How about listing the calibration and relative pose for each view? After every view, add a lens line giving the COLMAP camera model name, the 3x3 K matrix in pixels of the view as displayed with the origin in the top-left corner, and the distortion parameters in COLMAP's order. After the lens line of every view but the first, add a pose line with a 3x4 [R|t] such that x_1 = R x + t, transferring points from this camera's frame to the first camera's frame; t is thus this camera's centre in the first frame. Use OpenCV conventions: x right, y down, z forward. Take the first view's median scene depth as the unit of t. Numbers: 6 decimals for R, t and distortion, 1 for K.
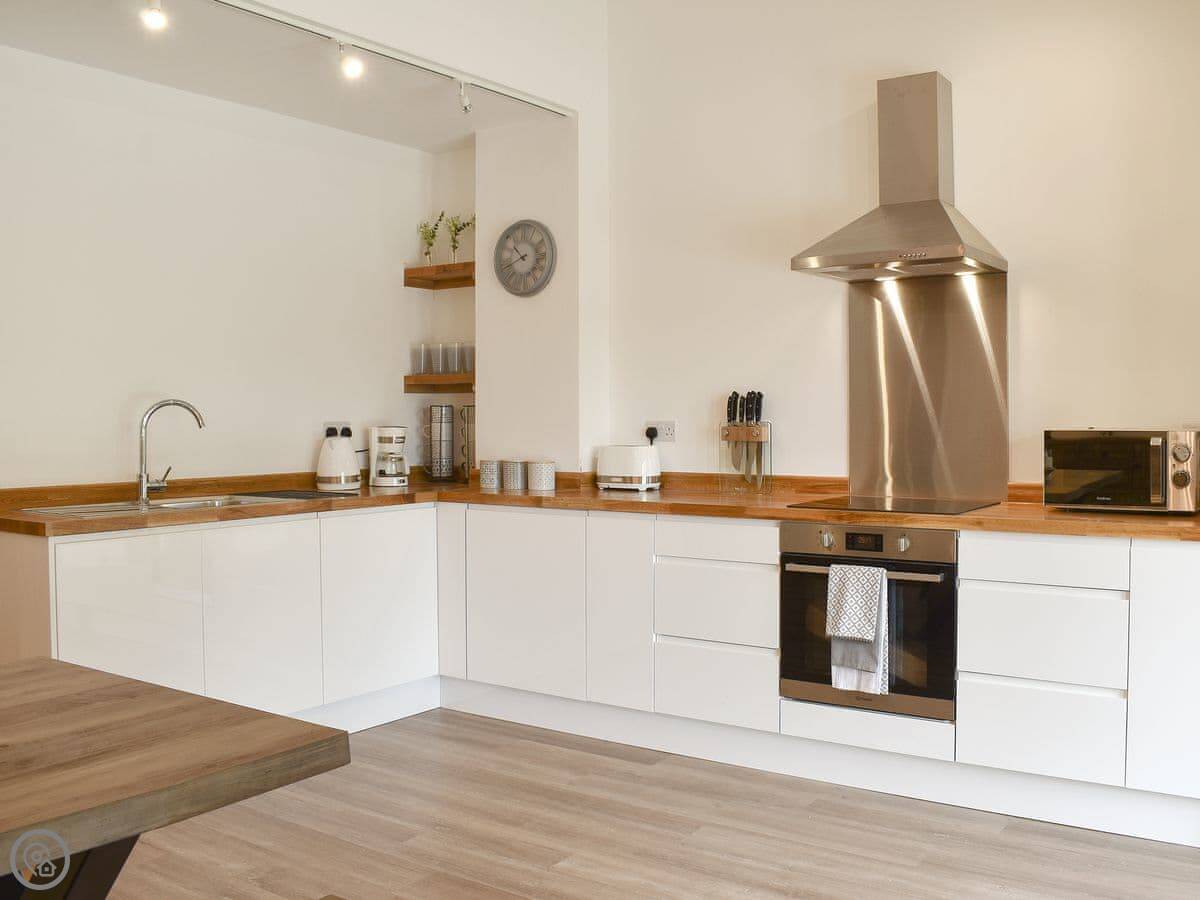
lens RADIAL K [[1216.3, 0, 601.5], [0, 1216.3, 437.2], [0, 0, 1]] dist [-0.096707, 0.000000]
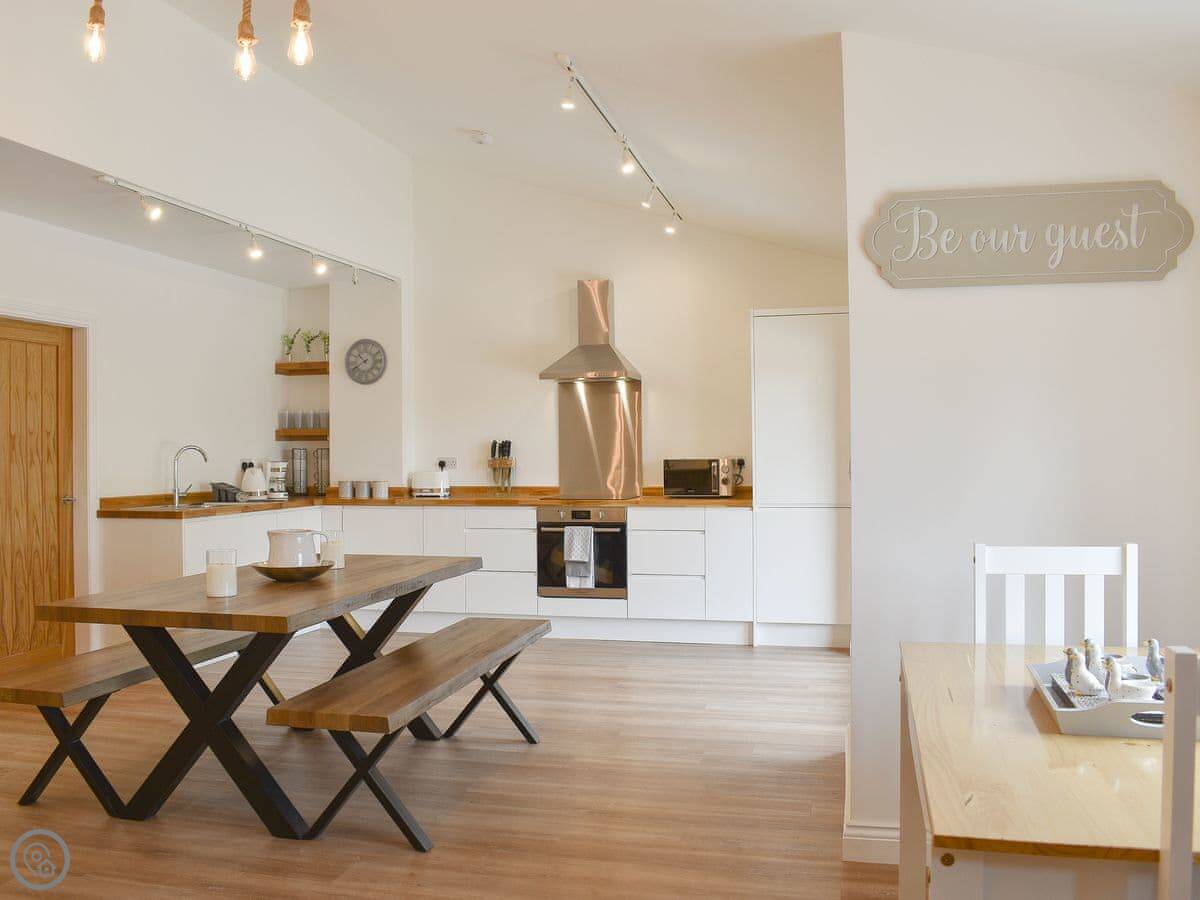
lens RADIAL K [[1054.5, 0, 599.2], [0, 1054.5, 454.2], [0, 0, 1]] dist [-0.007083, -0.000658]
pose [[0.939376, -0.004333, 0.342861, -0.289385], [0.011116, 0.999779, -0.017821, 0.012827], [-0.342708, 0.020552, 0.939217, -0.544948]]
